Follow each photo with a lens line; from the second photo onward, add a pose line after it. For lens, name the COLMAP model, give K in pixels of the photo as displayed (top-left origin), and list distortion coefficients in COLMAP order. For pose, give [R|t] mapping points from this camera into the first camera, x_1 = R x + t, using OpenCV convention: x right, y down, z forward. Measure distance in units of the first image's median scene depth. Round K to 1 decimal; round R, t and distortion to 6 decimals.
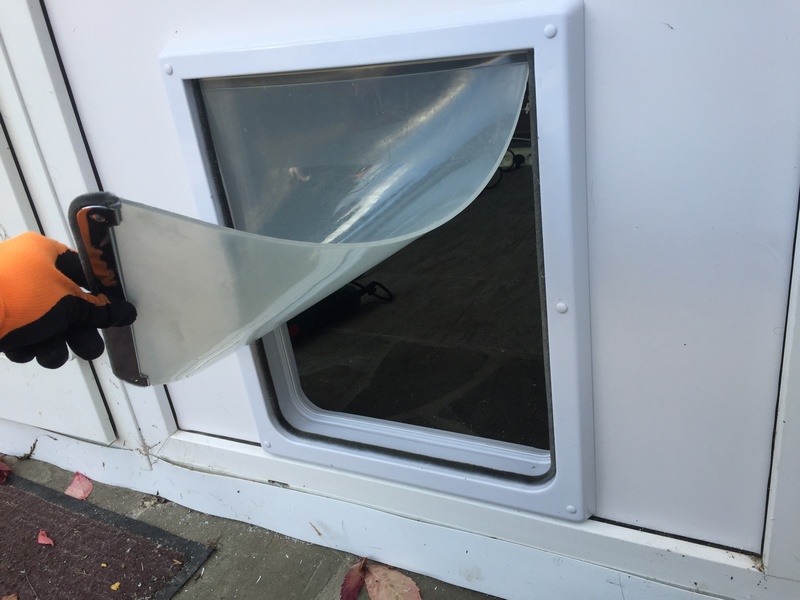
lens RADIAL K [[682.8, 0, 402.2], [0, 682.8, 290.3], [0, 0, 1]] dist [0.092171, -0.116691]
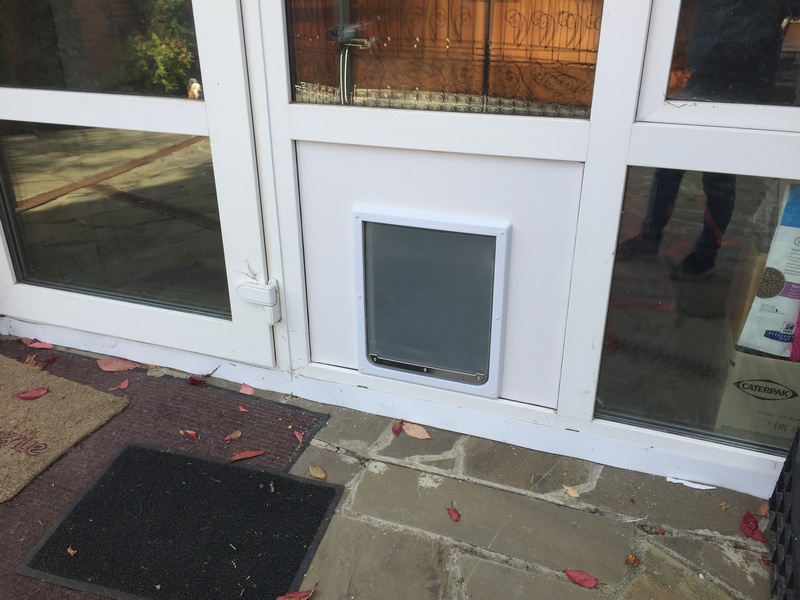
lens RADIAL K [[682.8, 0, 402.2], [0, 682.8, 290.3], [0, 0, 1]] dist [0.092171, -0.116691]
pose [[0.986377, 0.076518, 0.145620, -0.387559], [-0.076575, 0.997050, -0.005218, -0.029603], [-0.145590, -0.006004, 0.989327, -1.177715]]
